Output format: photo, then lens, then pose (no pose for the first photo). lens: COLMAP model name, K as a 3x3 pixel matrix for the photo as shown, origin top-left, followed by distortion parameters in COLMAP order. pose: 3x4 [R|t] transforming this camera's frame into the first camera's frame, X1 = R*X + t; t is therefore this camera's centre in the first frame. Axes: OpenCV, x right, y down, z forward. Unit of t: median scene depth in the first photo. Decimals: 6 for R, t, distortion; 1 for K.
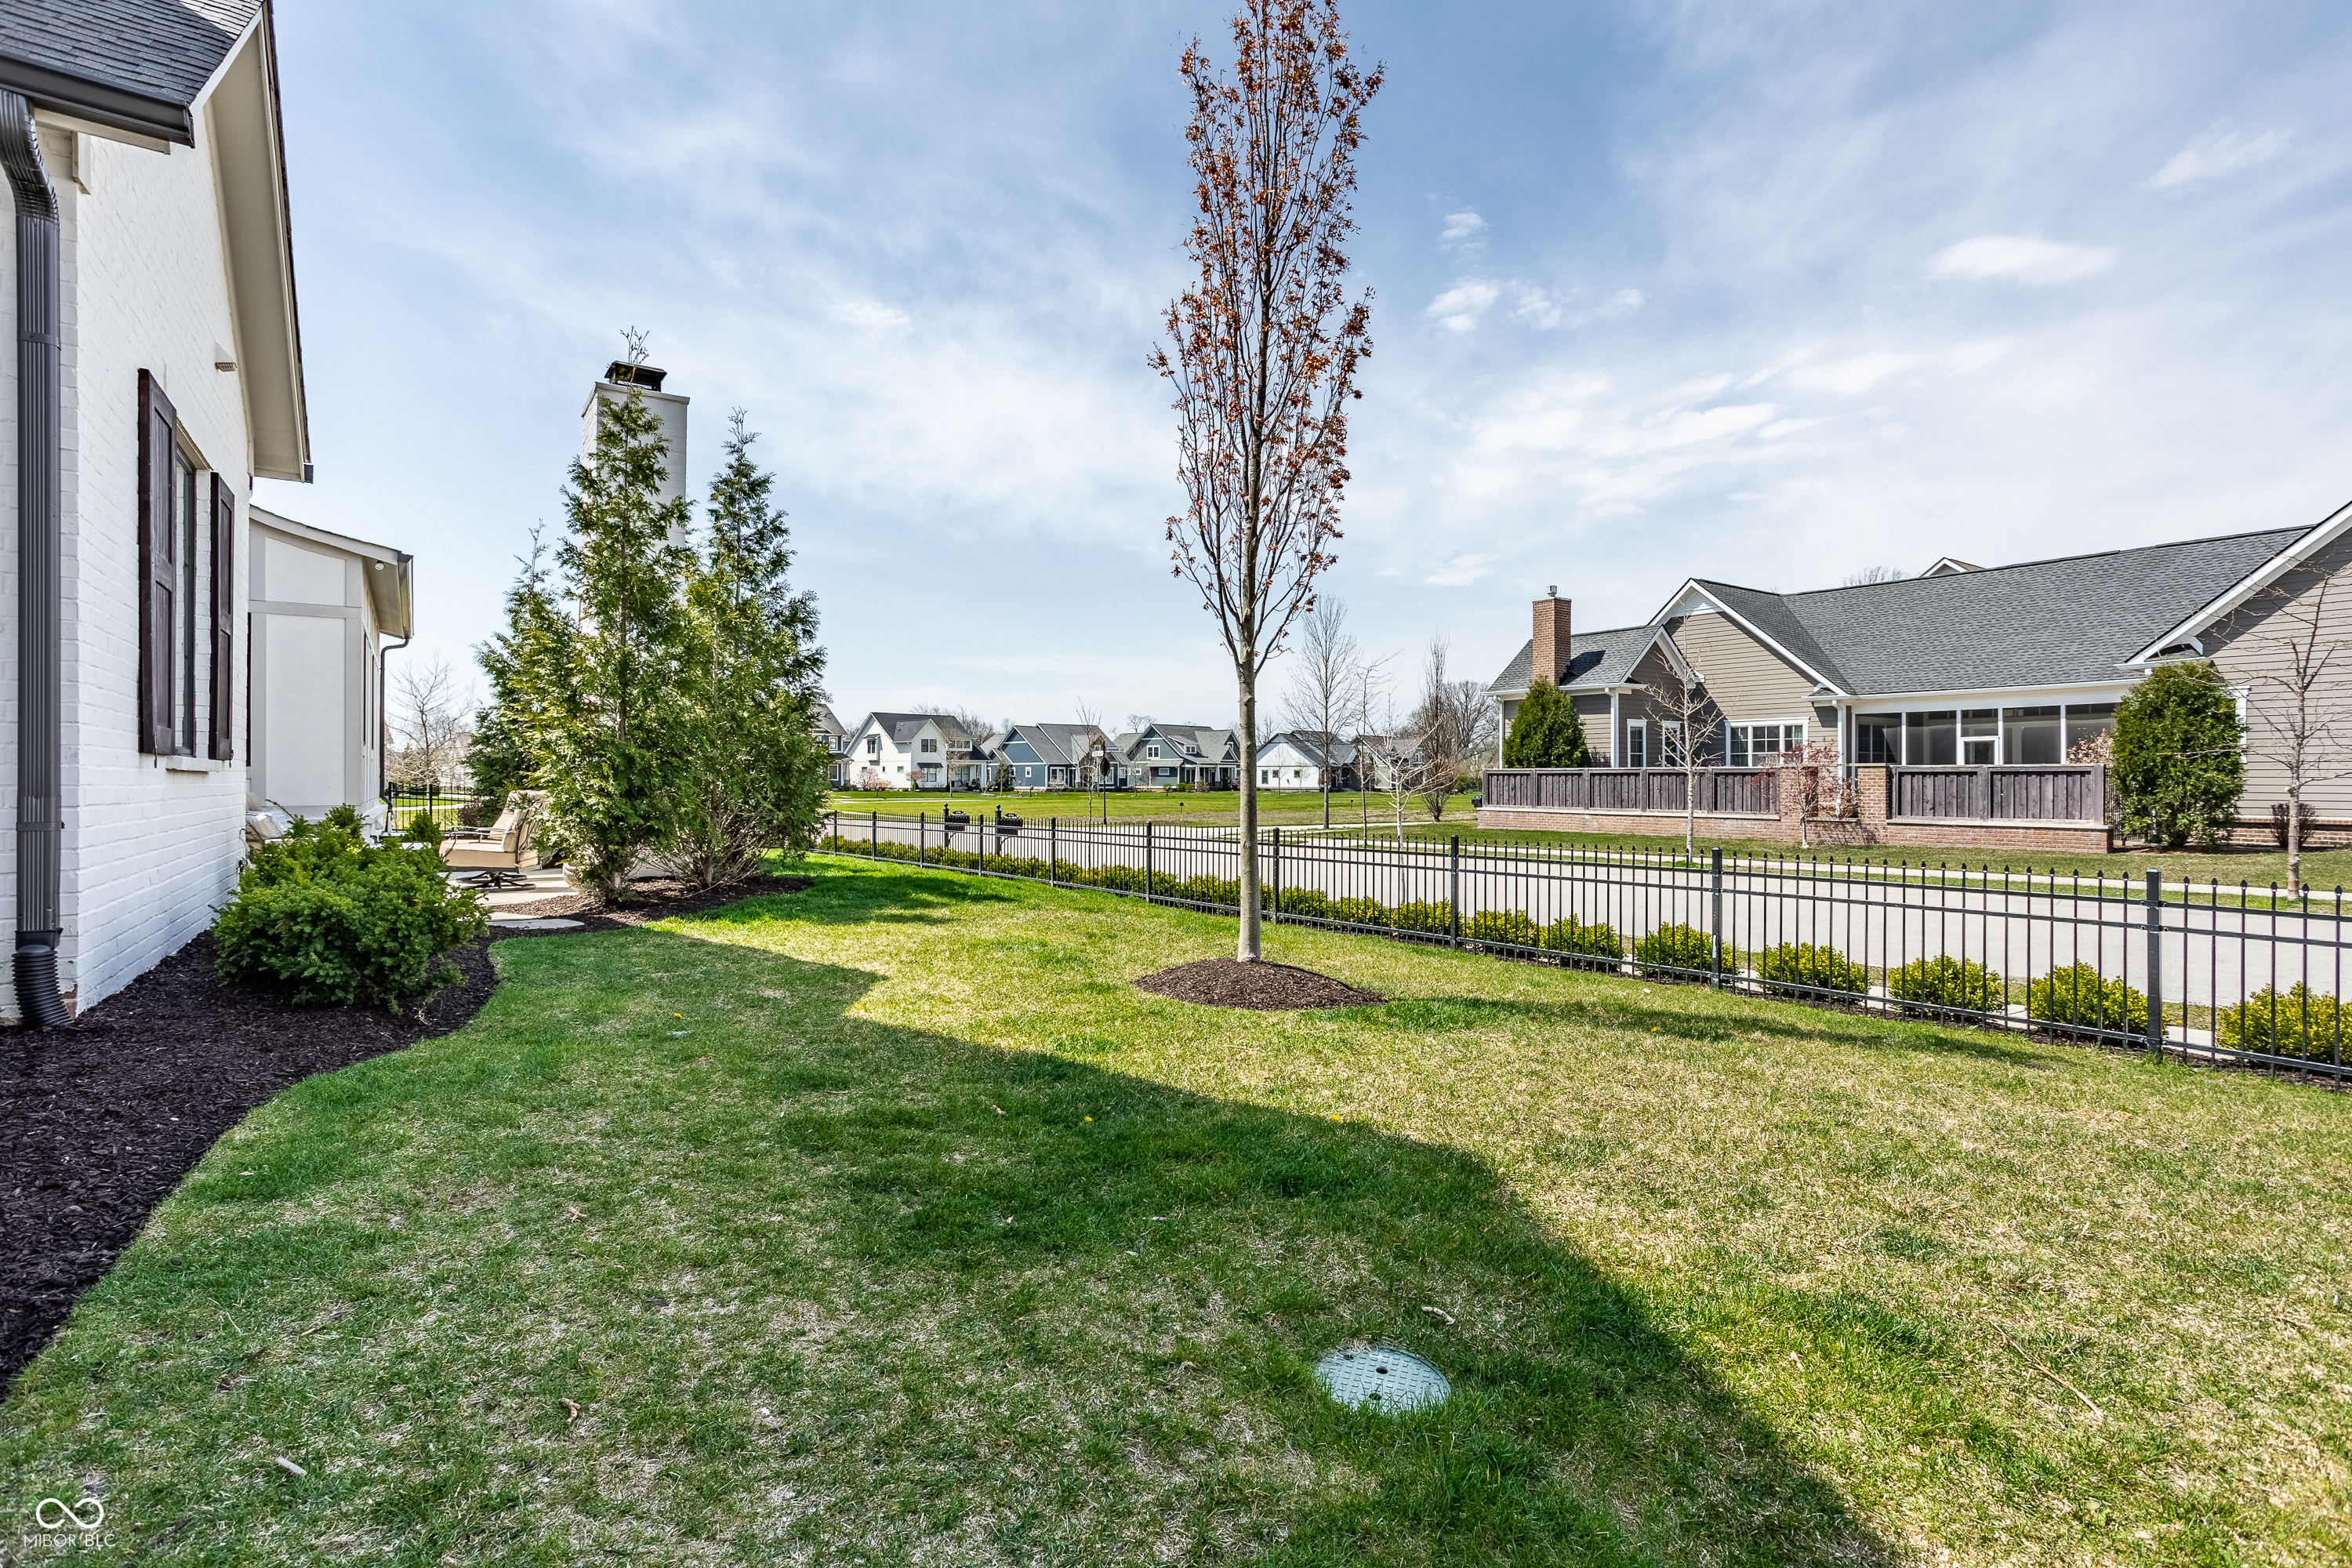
lens RADIAL K [[1120.8, 0, 1176.0], [0, 1120.8, 784.0], [0, 0, 1]] dist [-0.000919, -0.000216]
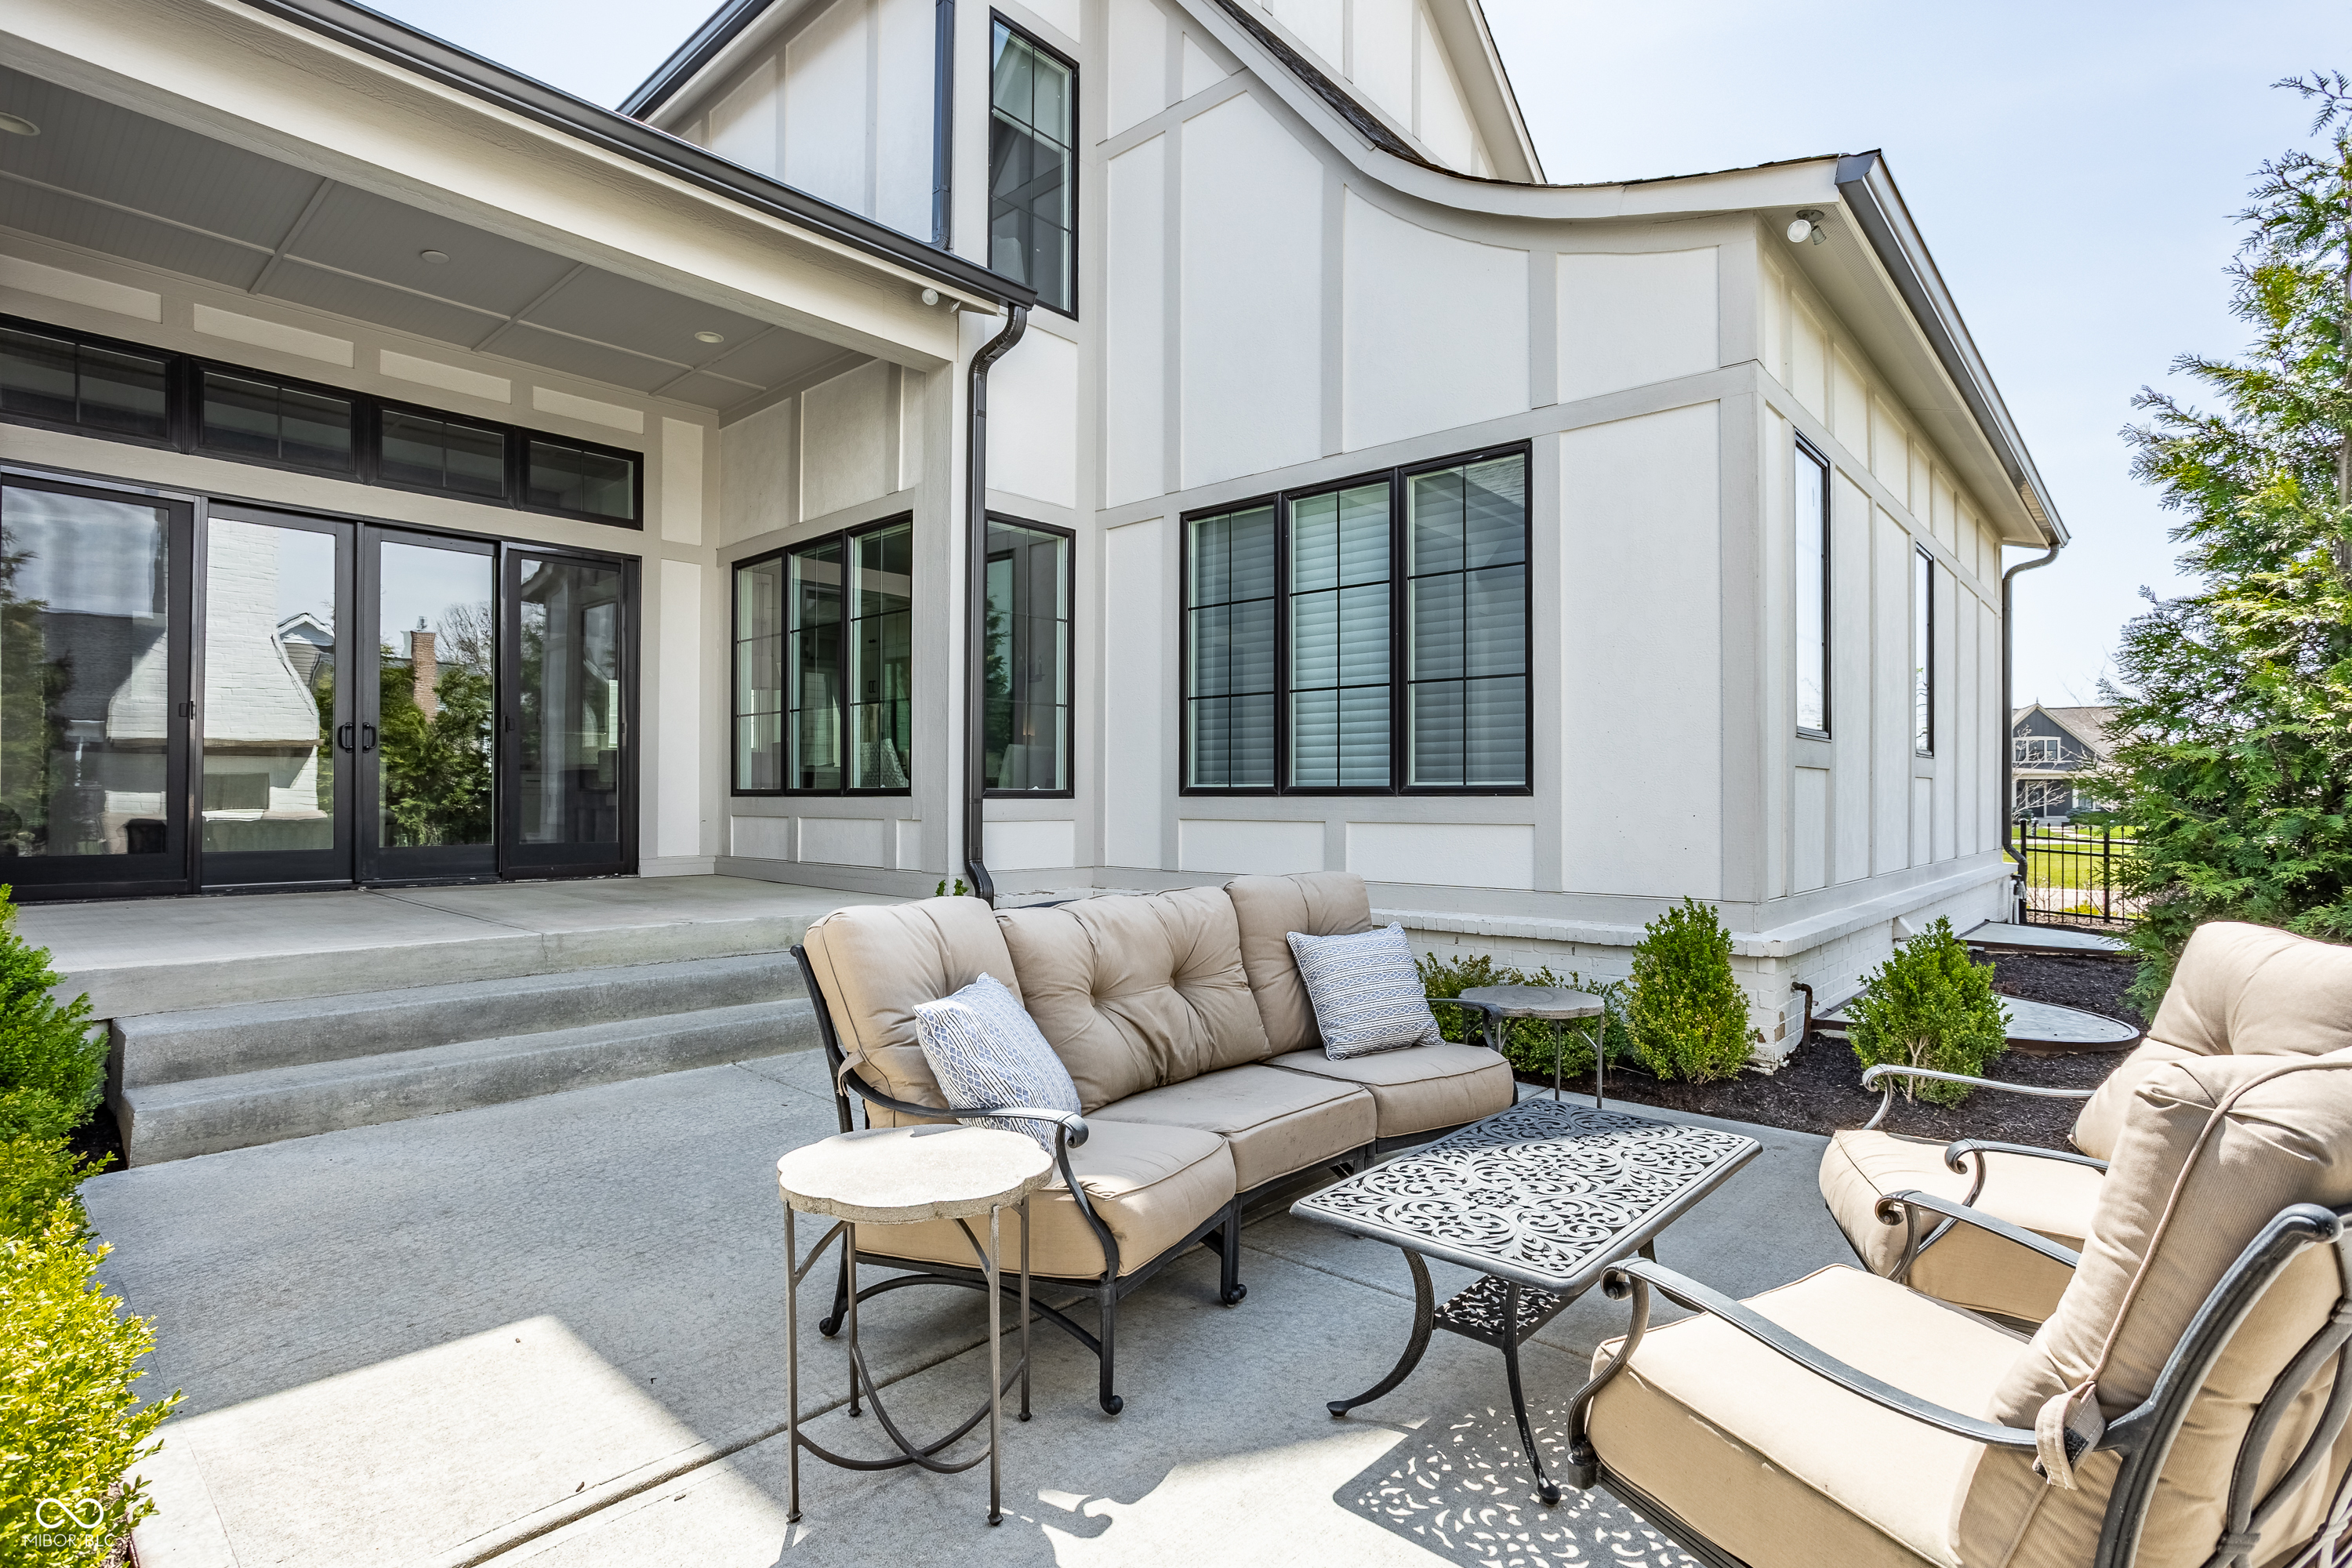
lens RADIAL K [[1120.8, 0, 1176.0], [0, 1120.8, 784.0], [0, 0, 1]] dist [-0.000919, -0.000216]
pose [[0.246213, -0.004169, -0.969207, -0.380615], [0.003471, 0.999988, -0.003419, -0.018190], [0.969209, -0.002522, 0.246225, 0.654620]]
